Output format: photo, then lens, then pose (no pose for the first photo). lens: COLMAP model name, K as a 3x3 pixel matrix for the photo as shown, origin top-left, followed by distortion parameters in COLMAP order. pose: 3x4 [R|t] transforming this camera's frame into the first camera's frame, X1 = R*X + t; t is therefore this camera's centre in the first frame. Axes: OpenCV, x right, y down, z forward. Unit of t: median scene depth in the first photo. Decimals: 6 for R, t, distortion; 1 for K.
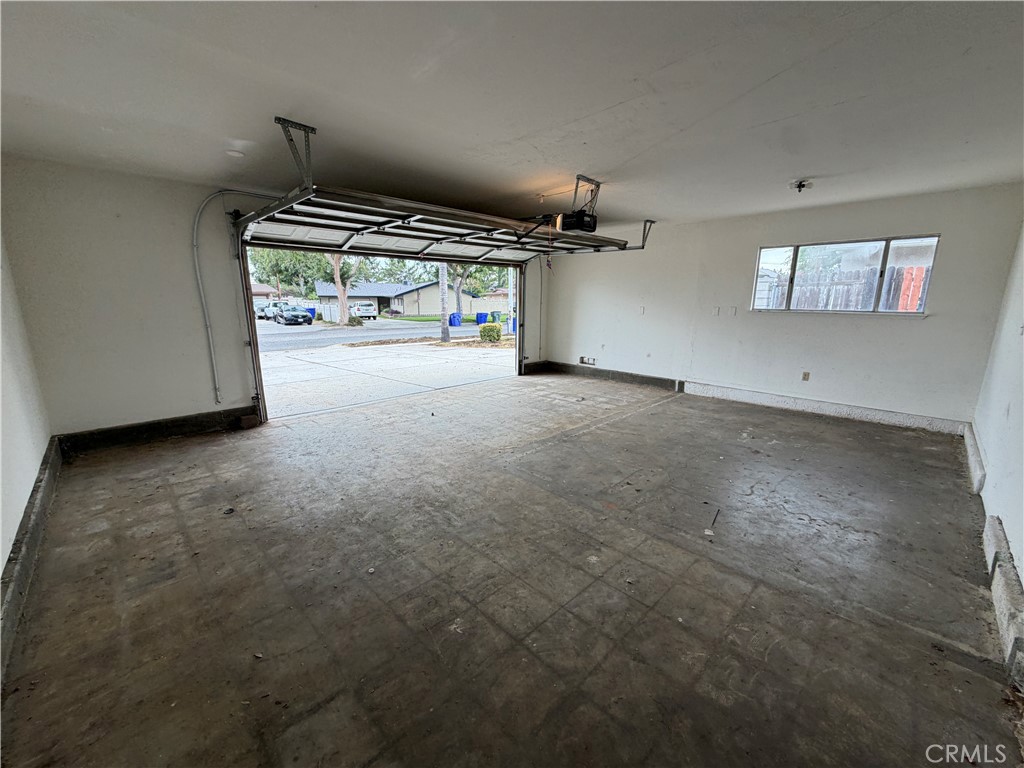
lens RADIAL K [[407.4, 0, 509.5], [0, 407.4, 384.4], [0, 0, 1]] dist [0.001653, 0.000246]
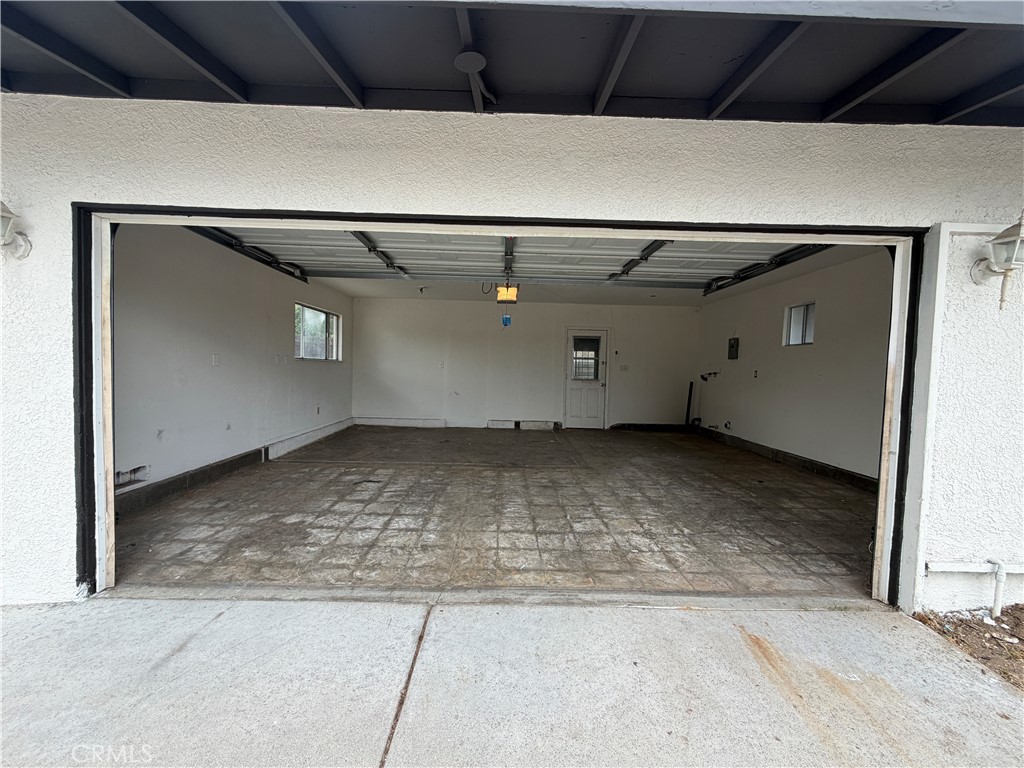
lens RADIAL K [[407.4, 0, 509.5], [0, 407.4, 384.4], [0, 0, 1]] dist [0.001653, 0.000246]
pose [[-0.728205, -0.051838, 0.683396, -0.717508], [0.113602, 0.974213, 0.194947, -0.356251], [-0.675879, 0.219597, -0.703537, 1.893595]]
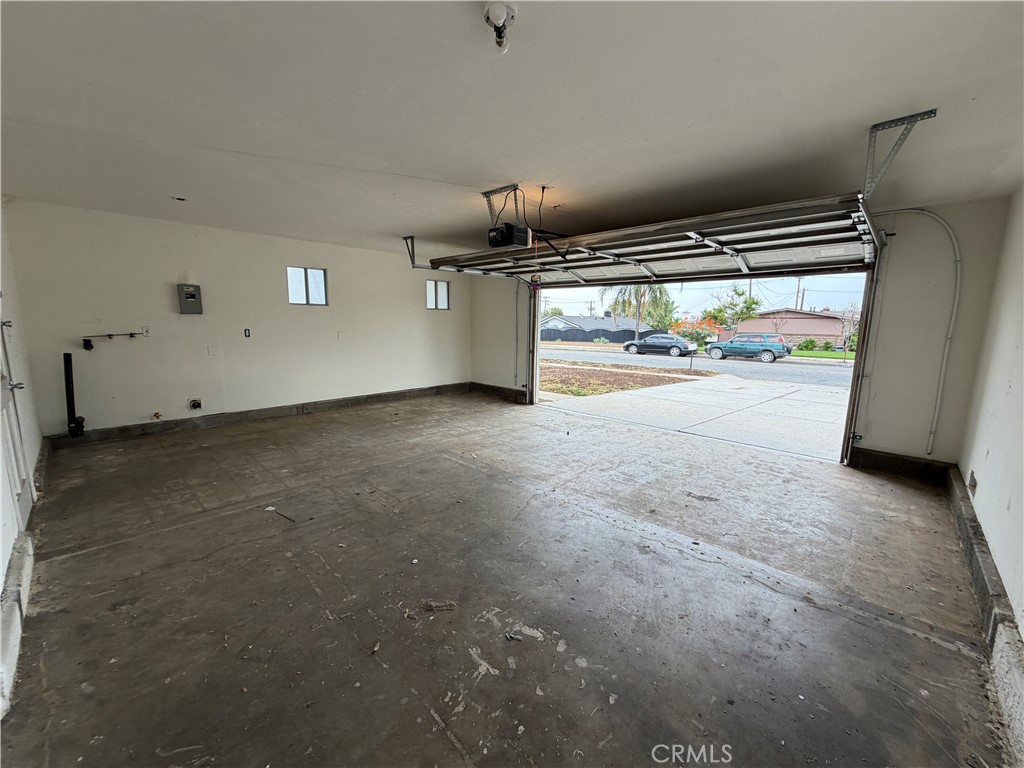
lens RADIAL K [[407.4, 0, 509.5], [0, 407.4, 384.4], [0, 0, 1]] dist [0.001653, 0.000246]
pose [[0.036904, 0.149854, -0.988019, 1.040877], [-0.219839, 0.965689, 0.138256, -0.200467], [0.974838, 0.212103, 0.068581, 0.960635]]
